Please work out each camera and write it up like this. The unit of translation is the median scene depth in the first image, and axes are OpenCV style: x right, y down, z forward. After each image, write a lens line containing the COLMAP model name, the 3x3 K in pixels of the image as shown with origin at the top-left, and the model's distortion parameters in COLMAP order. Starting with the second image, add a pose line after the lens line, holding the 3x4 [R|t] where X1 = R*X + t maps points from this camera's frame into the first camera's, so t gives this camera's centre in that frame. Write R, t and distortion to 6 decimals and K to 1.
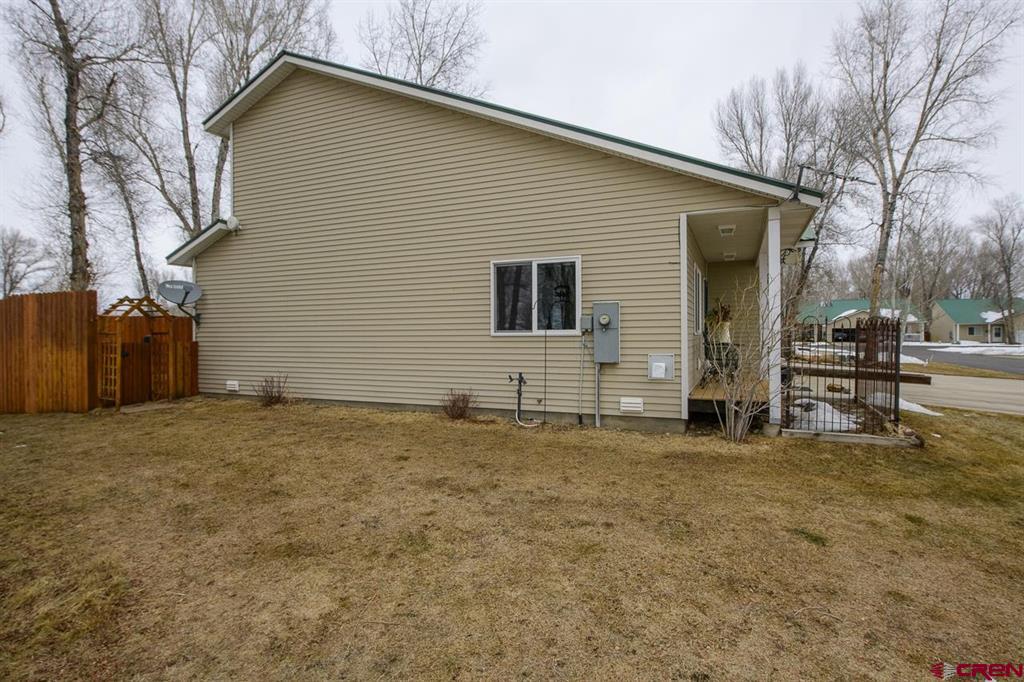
lens RADIAL K [[534.7, 0, 512.4], [0, 534.7, 336.0], [0, 0, 1]] dist [0.000370, -0.002960]
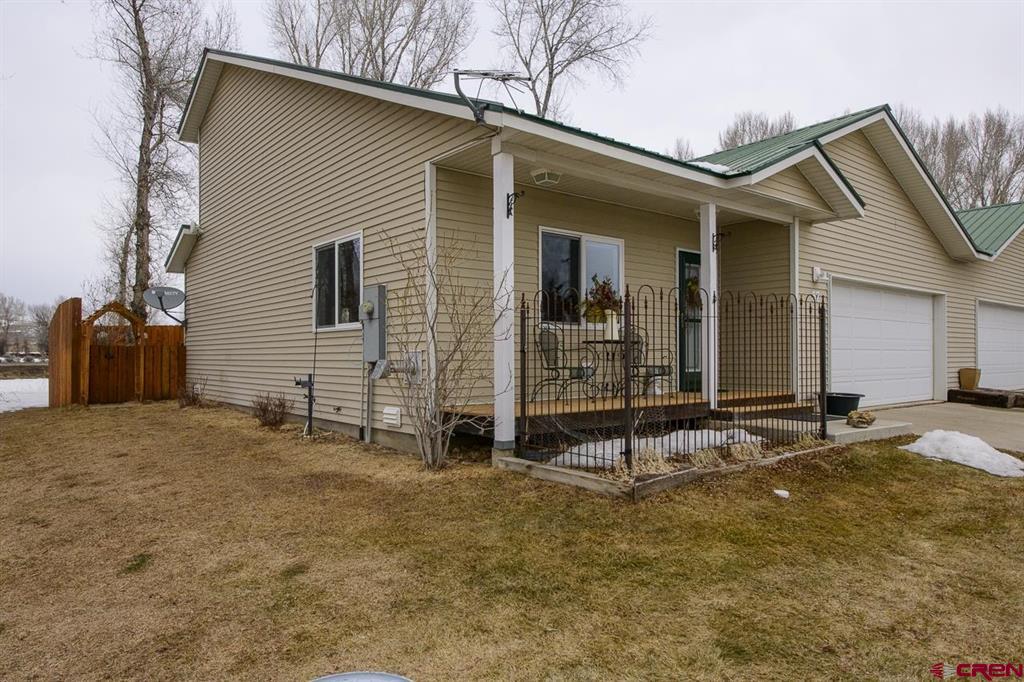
lens RADIAL K [[661.3, 0, 511.7], [0, 661.3, 349.1], [0, 0, 1]] dist [0.004251, 0.000495]
pose [[0.893215, -0.001087, -0.449629, 0.750571], [-0.004243, 0.999932, -0.010845, 0.037909], [0.449611, 0.011594, 0.893149, 0.203043]]
